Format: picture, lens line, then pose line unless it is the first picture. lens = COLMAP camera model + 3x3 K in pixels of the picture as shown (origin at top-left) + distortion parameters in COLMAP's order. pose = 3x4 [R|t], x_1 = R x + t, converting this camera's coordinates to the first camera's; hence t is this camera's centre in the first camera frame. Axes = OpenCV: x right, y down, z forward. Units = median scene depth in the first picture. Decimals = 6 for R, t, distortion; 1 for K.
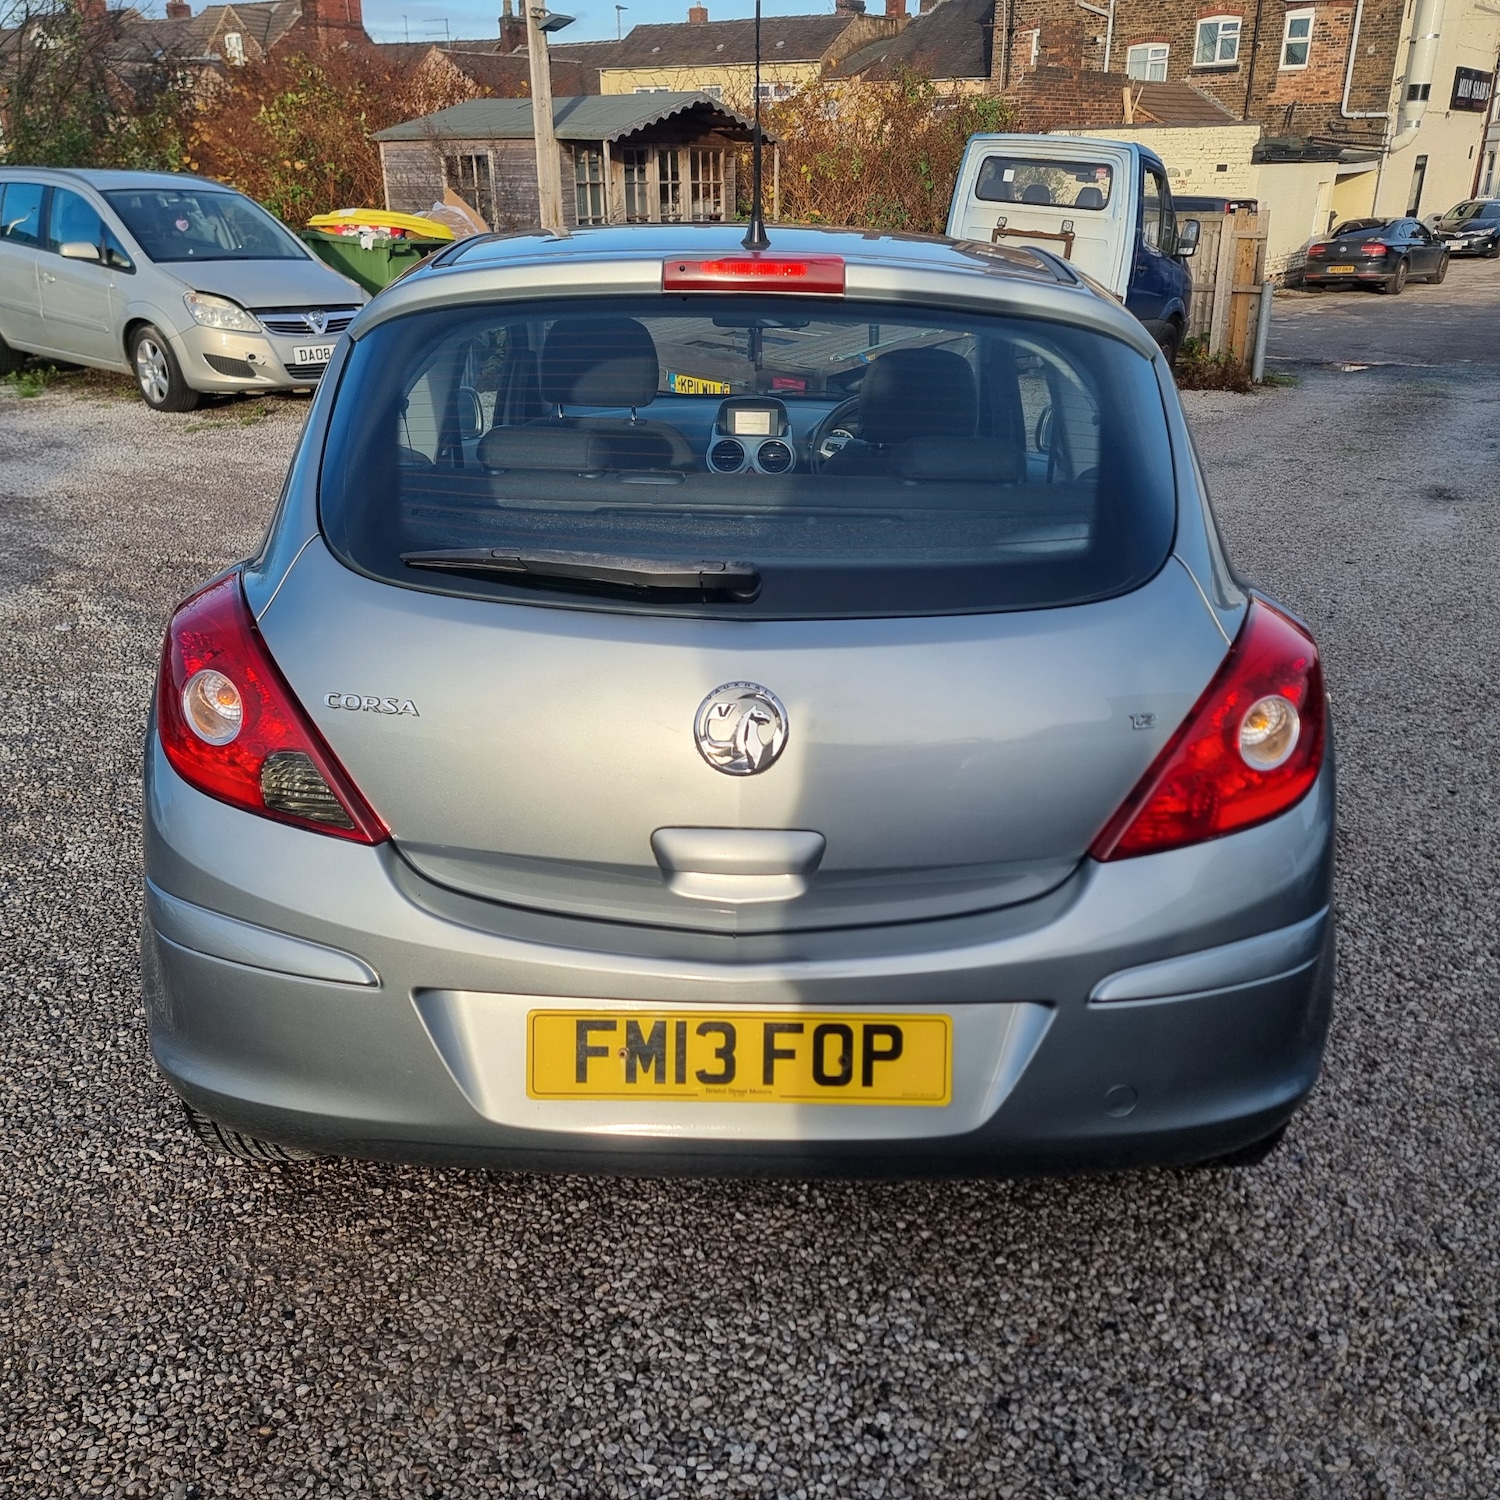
lens RADIAL K [[1372.6, 0, 757.7], [0, 1372.6, 746.4], [0, 0, 1]] dist [0.042769, 0.000000]
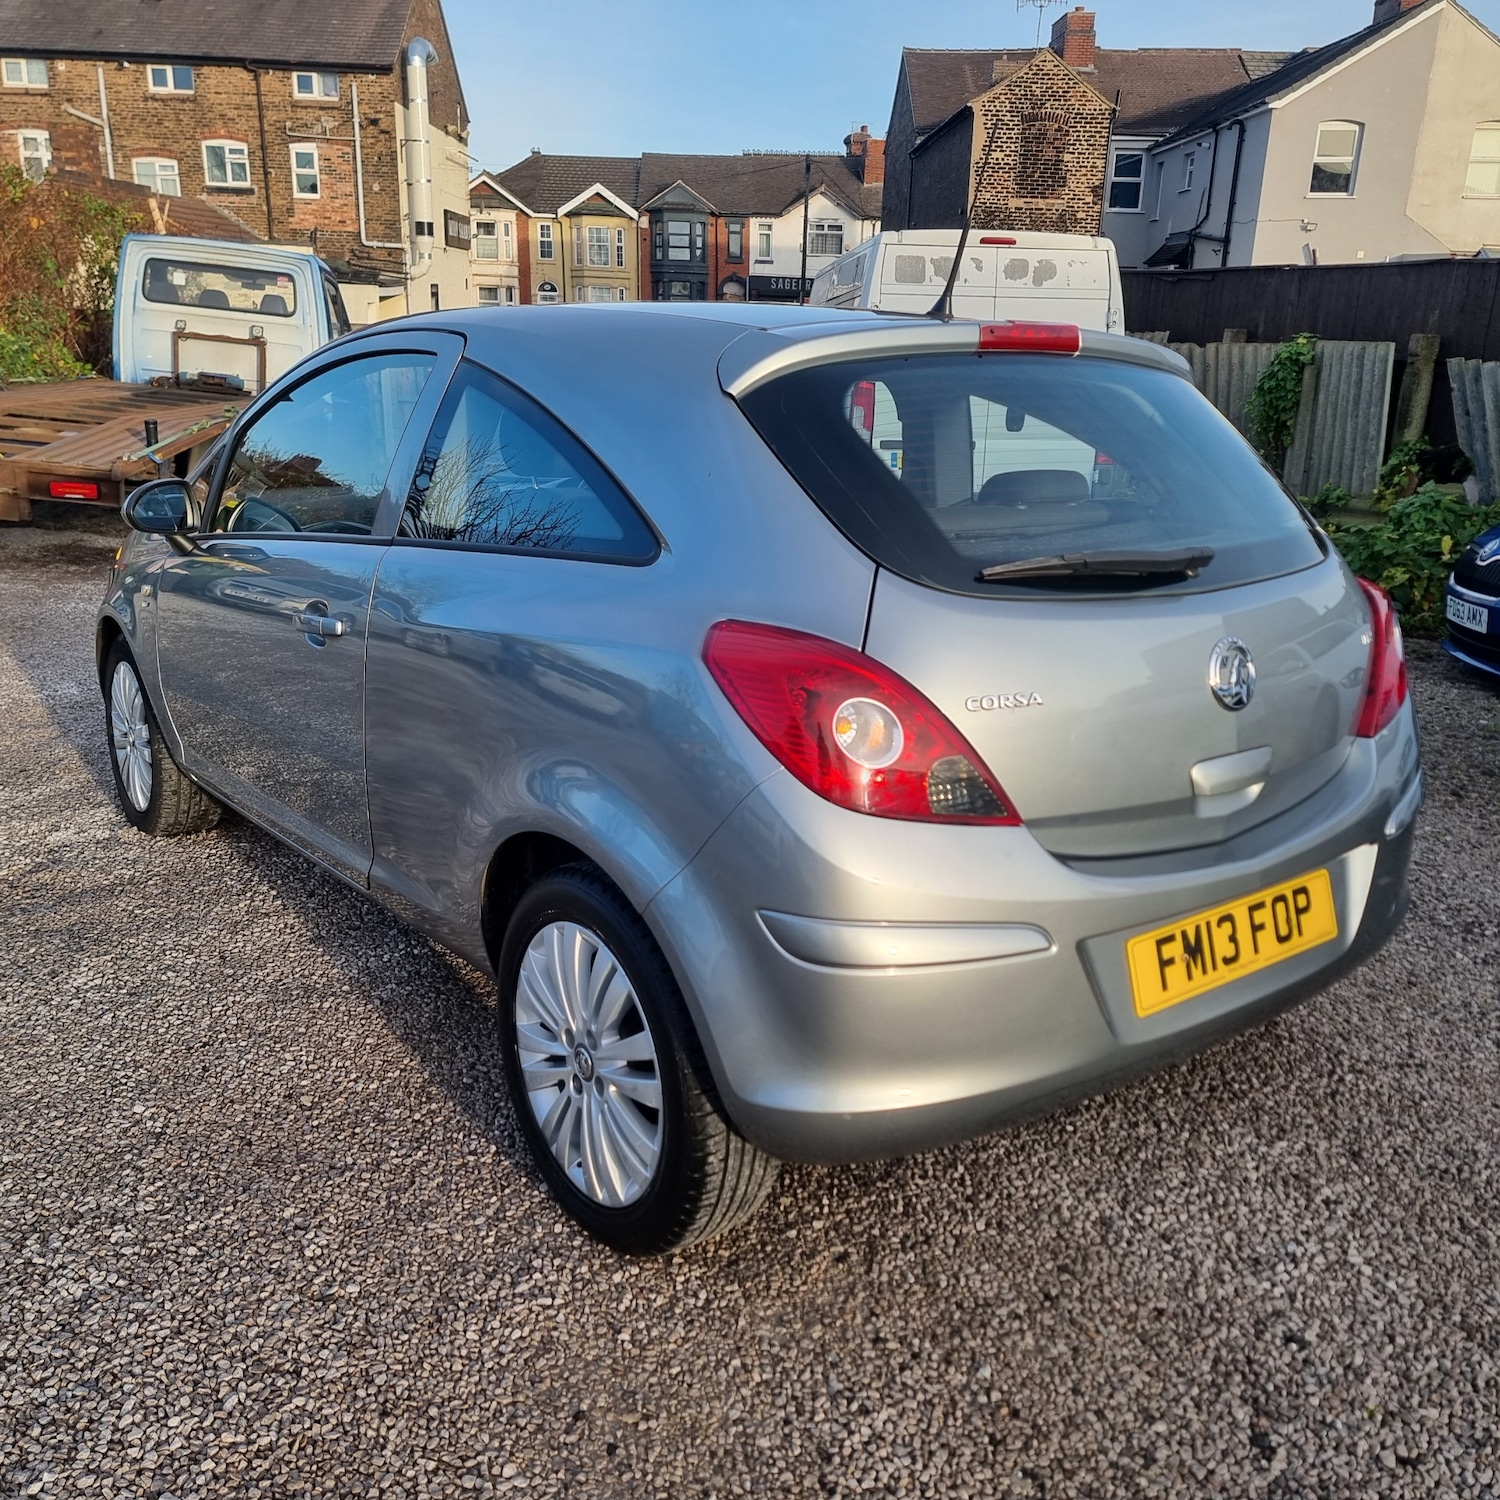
lens RADIAL K [[1372.6, 0, 764.4], [0, 1372.6, 733.1], [0, 0, 1]] dist [0.042769, 0.000000]
pose [[0.787675, -0.154833, 0.596318, -0.927294], [0.203753, 0.978908, -0.014965, -0.023748], [-0.581423, 0.133290, 0.802609, 0.182405]]
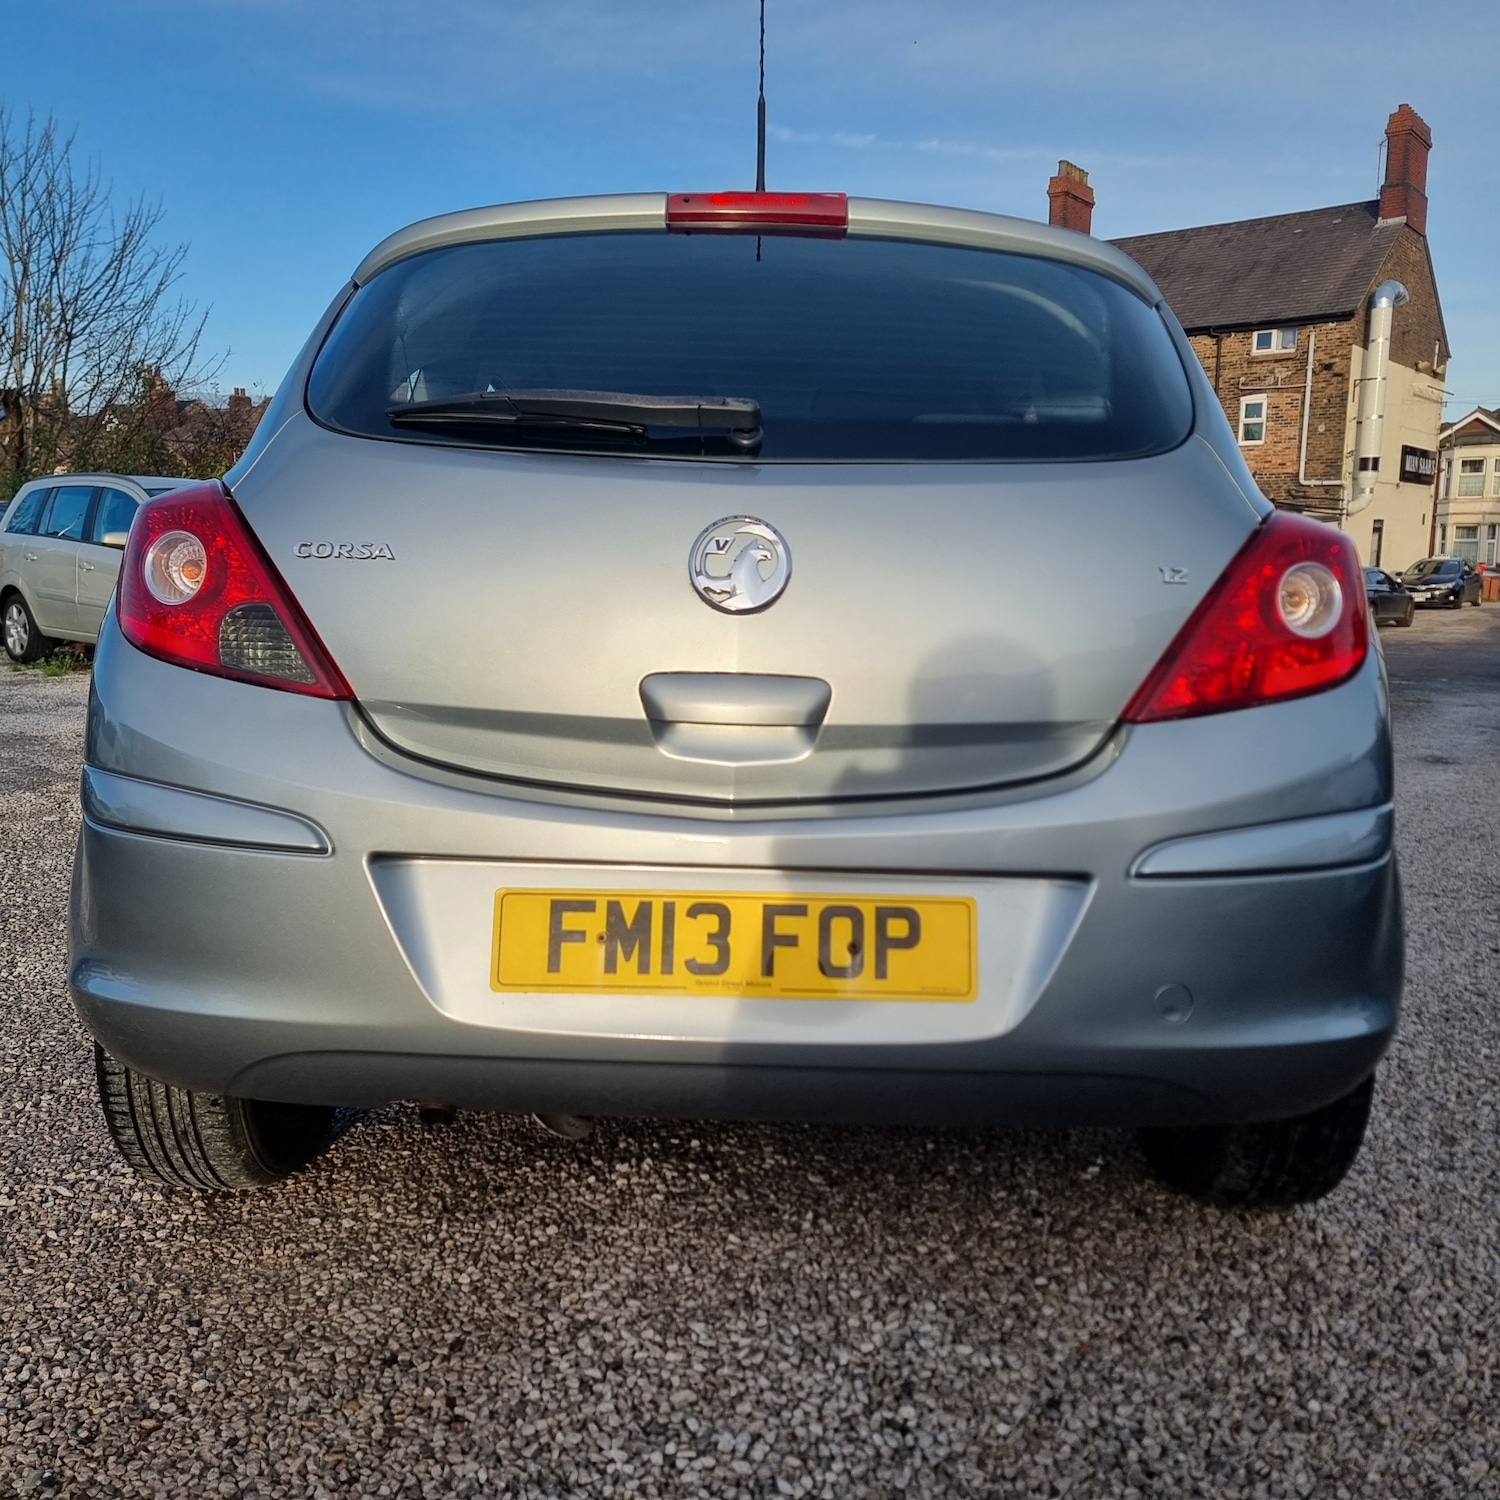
lens RADIAL K [[1372.6, 0, 750.5], [0, 1372.6, 756.3], [0, 0, 1]] dist [0.042769, 0.000000]
pose [[0.999963, 0.005781, -0.006315, 0.001396], [-0.007109, 0.971699, -0.236115, 0.271252], [0.004771, 0.236151, 0.971705, 0.103923]]
